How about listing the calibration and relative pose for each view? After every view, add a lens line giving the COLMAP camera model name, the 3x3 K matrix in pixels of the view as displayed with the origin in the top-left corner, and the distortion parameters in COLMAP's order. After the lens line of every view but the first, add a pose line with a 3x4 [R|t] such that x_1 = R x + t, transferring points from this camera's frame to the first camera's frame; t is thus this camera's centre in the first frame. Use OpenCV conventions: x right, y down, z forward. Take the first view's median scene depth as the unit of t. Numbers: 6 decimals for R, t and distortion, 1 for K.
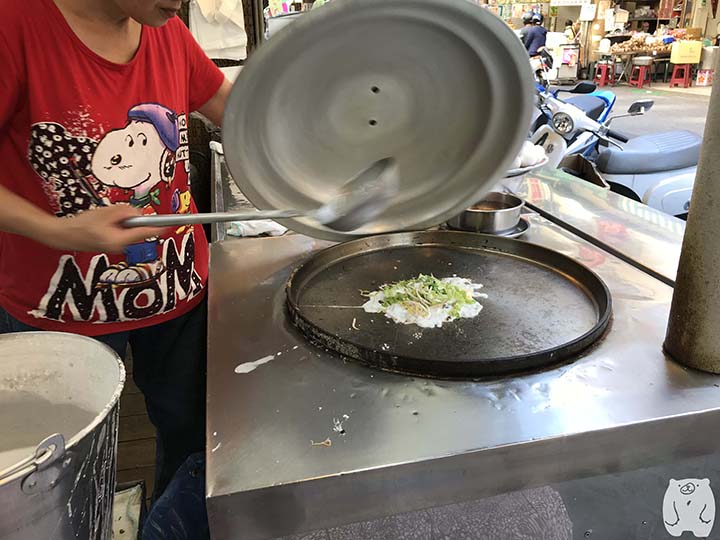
lens RADIAL K [[653.6, 0, 360.0], [0, 653.6, 270.0], [0, 0, 1]] dist [0.003245, 0.000569]
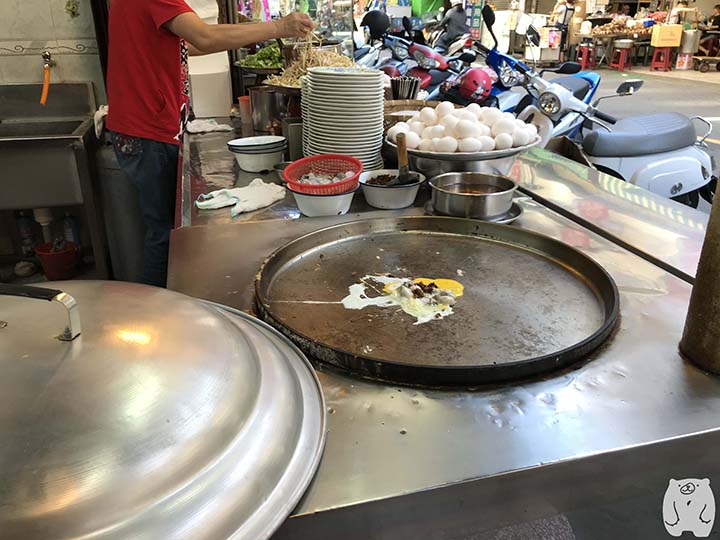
lens RADIAL K [[598.3, 0, 360.0], [0, 598.3, 270.0], [0, 0, 1]] dist [-0.000535, 0.000467]
pose [[0.999517, -0.002076, 0.030996, 0.002452], [0.000975, 0.999370, 0.035478, -0.010412], [-0.031051, -0.035431, 0.998890, 0.117107]]
